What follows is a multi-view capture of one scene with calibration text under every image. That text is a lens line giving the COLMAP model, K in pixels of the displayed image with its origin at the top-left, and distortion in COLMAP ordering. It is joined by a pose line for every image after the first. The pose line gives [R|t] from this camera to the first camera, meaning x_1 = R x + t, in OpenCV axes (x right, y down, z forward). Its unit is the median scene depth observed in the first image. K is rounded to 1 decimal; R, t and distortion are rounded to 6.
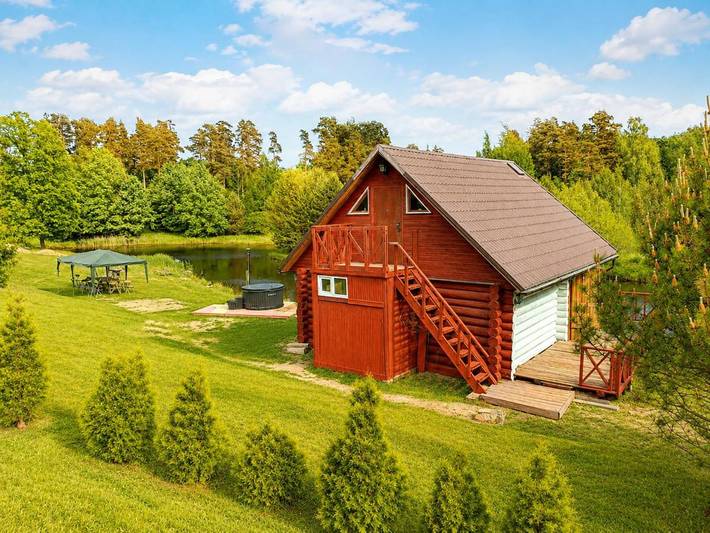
lens RADIAL K [[496.1, 0, 354.5], [0, 496.1, 266.7], [0, 0, 1]] dist [-0.005816, -0.008877]
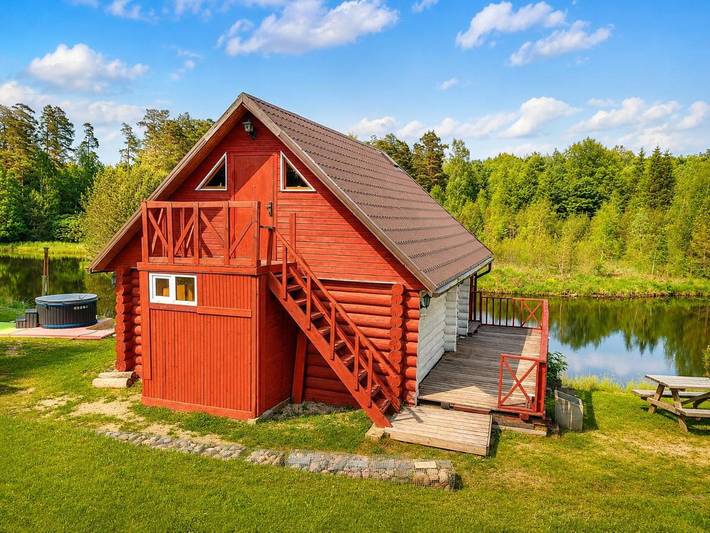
lens RADIAL K [[496.1, 0, 357.9], [0, 496.1, 263.8], [0, 0, 1]] dist [-0.005816, -0.008877]
pose [[0.942780, 0.012798, 0.333170, -0.029759], [-0.002715, 0.999525, -0.030711, 0.023857], [-0.333404, 0.028049, 0.942367, 0.241264]]
